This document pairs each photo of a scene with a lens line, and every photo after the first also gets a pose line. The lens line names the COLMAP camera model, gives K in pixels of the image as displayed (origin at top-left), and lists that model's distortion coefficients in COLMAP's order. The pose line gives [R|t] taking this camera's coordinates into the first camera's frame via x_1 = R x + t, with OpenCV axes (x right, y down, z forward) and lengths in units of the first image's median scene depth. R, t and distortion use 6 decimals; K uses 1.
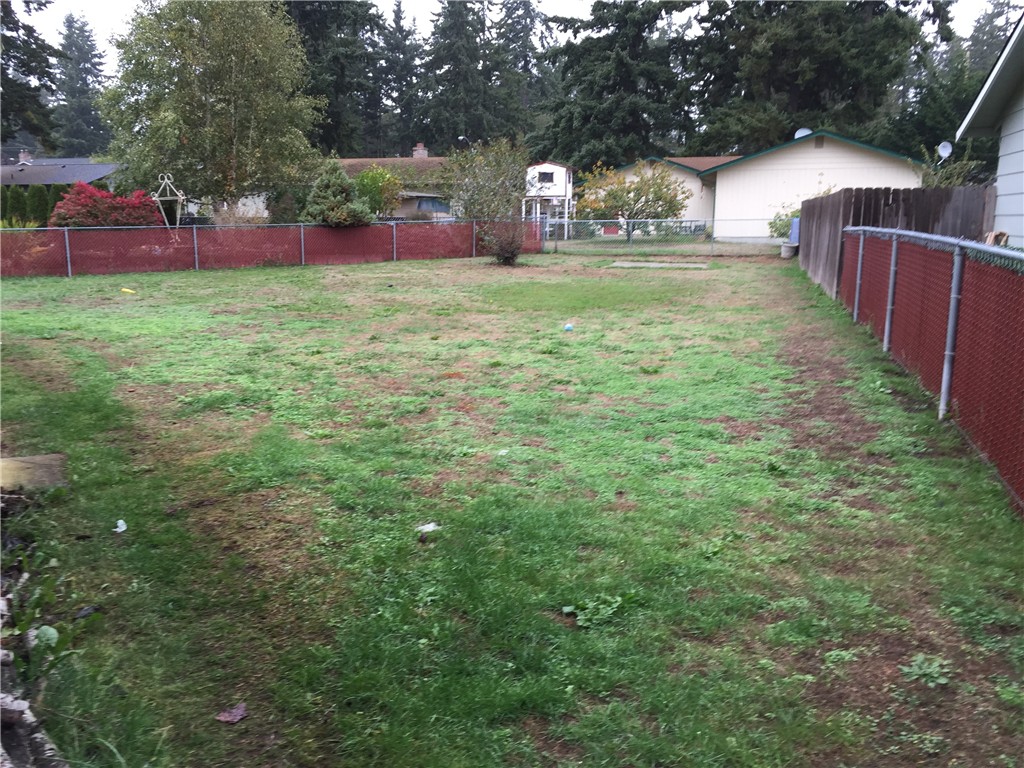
lens RADIAL K [[881.6, 0, 512.0], [0, 881.6, 384.0], [0, 0, 1]] dist [0.058130, -0.005079]
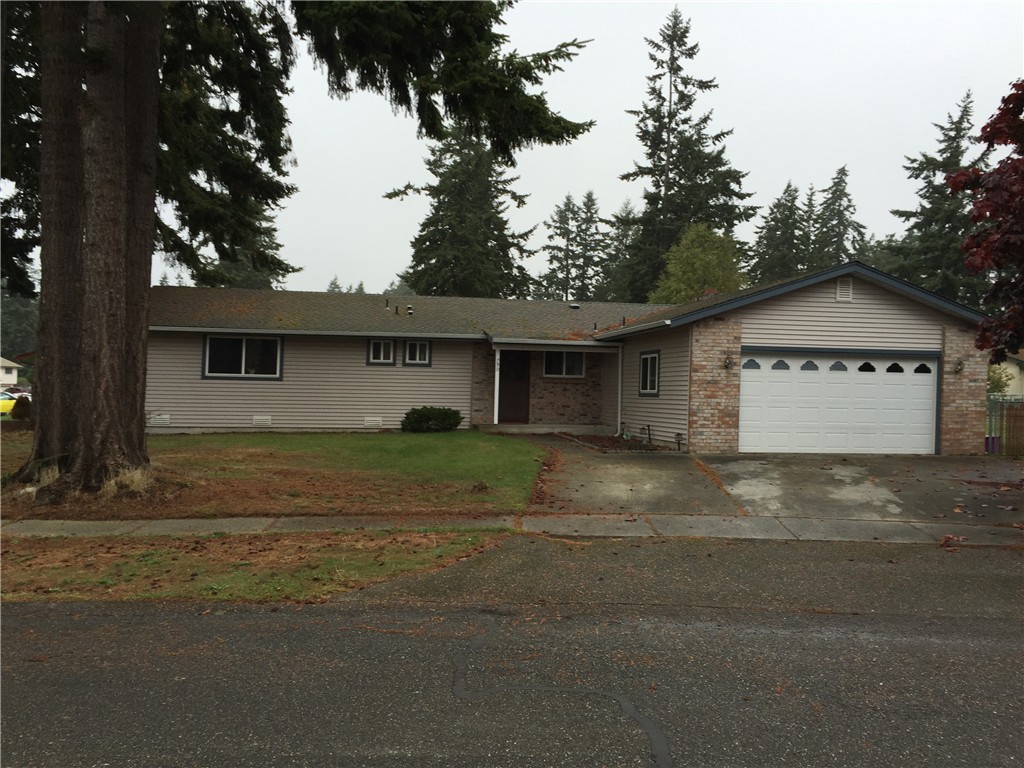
lens RADIAL K [[881.6, 0, 512.0], [0, 881.6, 384.0], [0, 0, 1]] dist [0.058130, -0.005079]
pose [[0.953581, 0.018676, -0.300556, -0.040131], [-0.076807, 0.980149, -0.182782, 0.037376], [0.291175, 0.197382, 0.936086, -0.177720]]
